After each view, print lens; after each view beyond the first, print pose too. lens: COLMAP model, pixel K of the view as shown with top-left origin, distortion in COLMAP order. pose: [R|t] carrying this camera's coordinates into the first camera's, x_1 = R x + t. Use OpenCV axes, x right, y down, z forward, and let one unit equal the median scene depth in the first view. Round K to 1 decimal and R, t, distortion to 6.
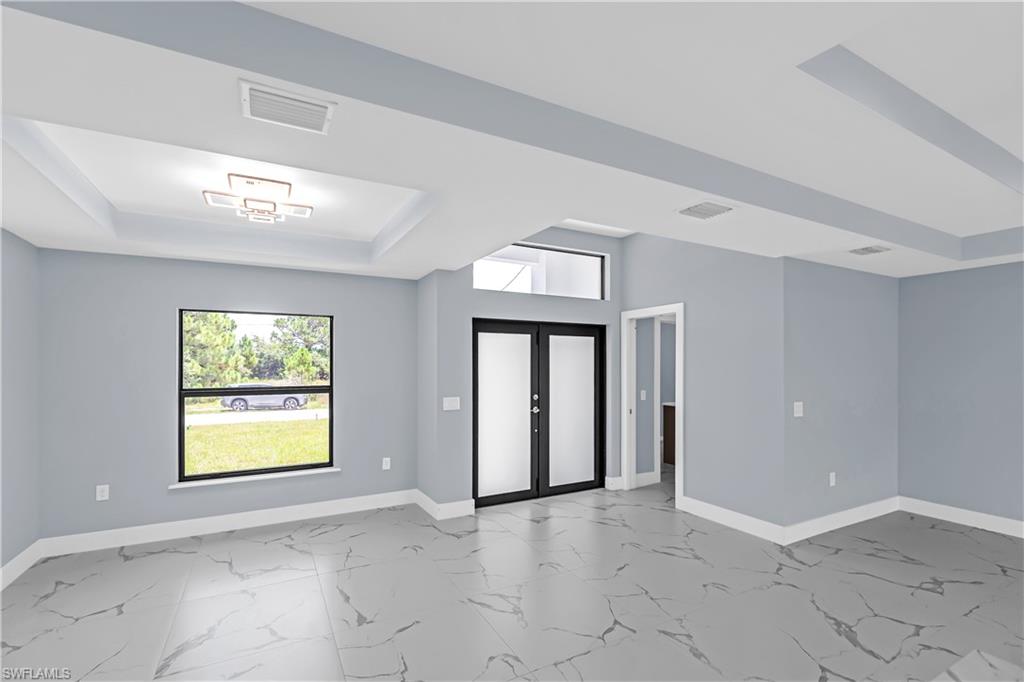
lens RADIAL K [[460.2, 0, 512.1], [0, 460.2, 360.3], [0, 0, 1]] dist [-0.000685, -0.000044]
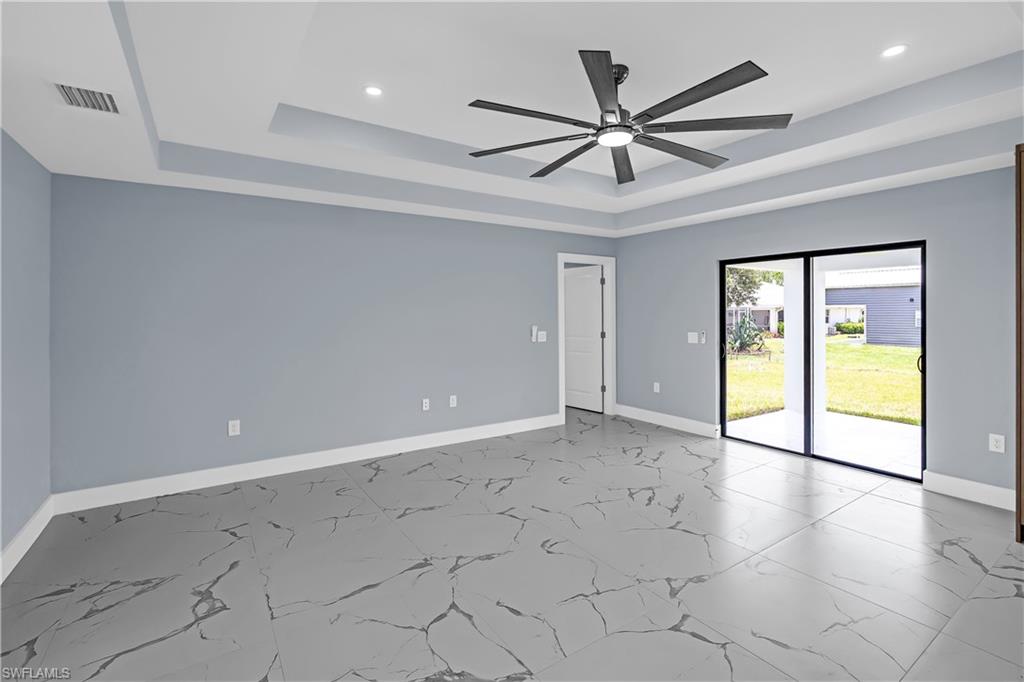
lens RADIAL K [[463.4, 0, 512.5], [0, 463.4, 308.6], [0, 0, 1]] dist [-0.002072, -0.000560]
pose [[-0.090509, 0.003320, 0.995890, 0.108759], [0.000013, 0.999994, -0.003333, 0.024871], [-0.995896, -0.000289, -0.090509, 0.405473]]
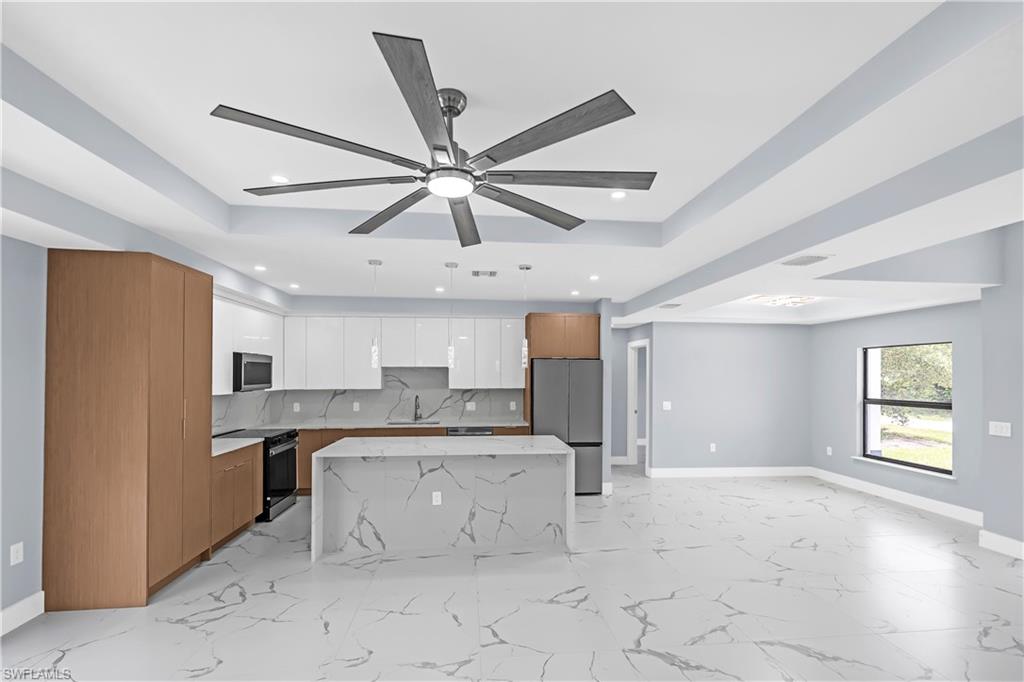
lens RADIAL K [[465.9, 0, 514.2], [0, 465.9, 372.2], [0, 0, 1]] dist [-0.002433, 0.000126]
pose [[-0.392204, -0.009065, -0.919833, 1.092700], [-0.001925, 0.999957, -0.009034, -0.010289], [0.919876, -0.001772, -0.392205, 0.457531]]
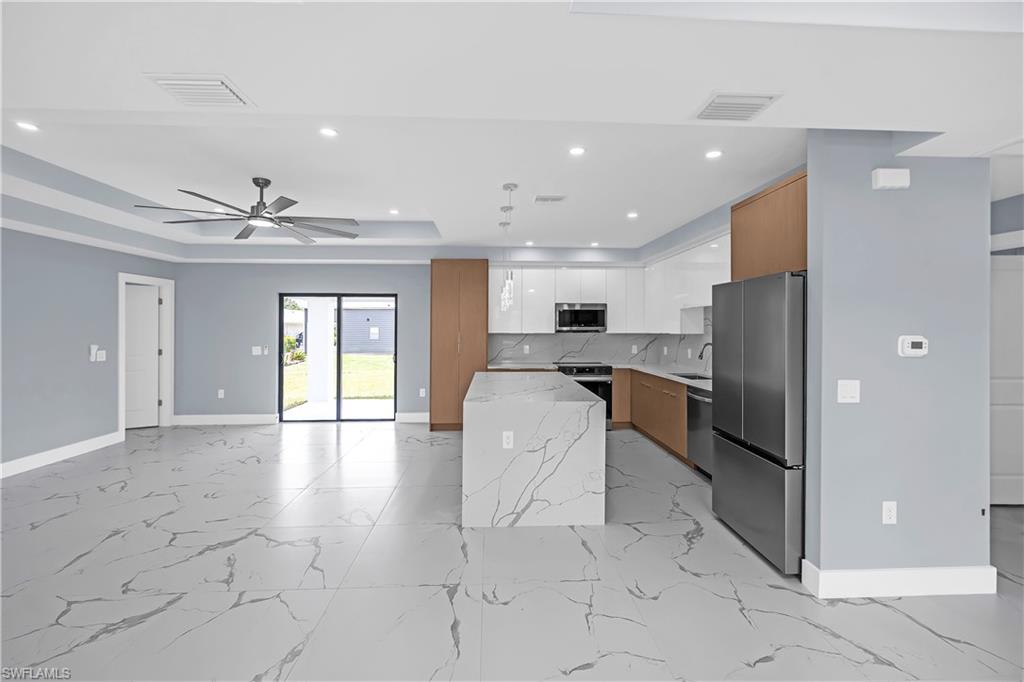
lens RADIAL K [[456.7, 0, 511.7], [0, 456.7, 323.9], [0, 0, 1]] dist [0.000145, 0.000104]
pose [[-0.899181, -0.002055, 0.437572, -0.174903], [-0.005899, 0.999955, -0.007426, 0.013104], [-0.437537, -0.009259, -0.899153, 0.831168]]
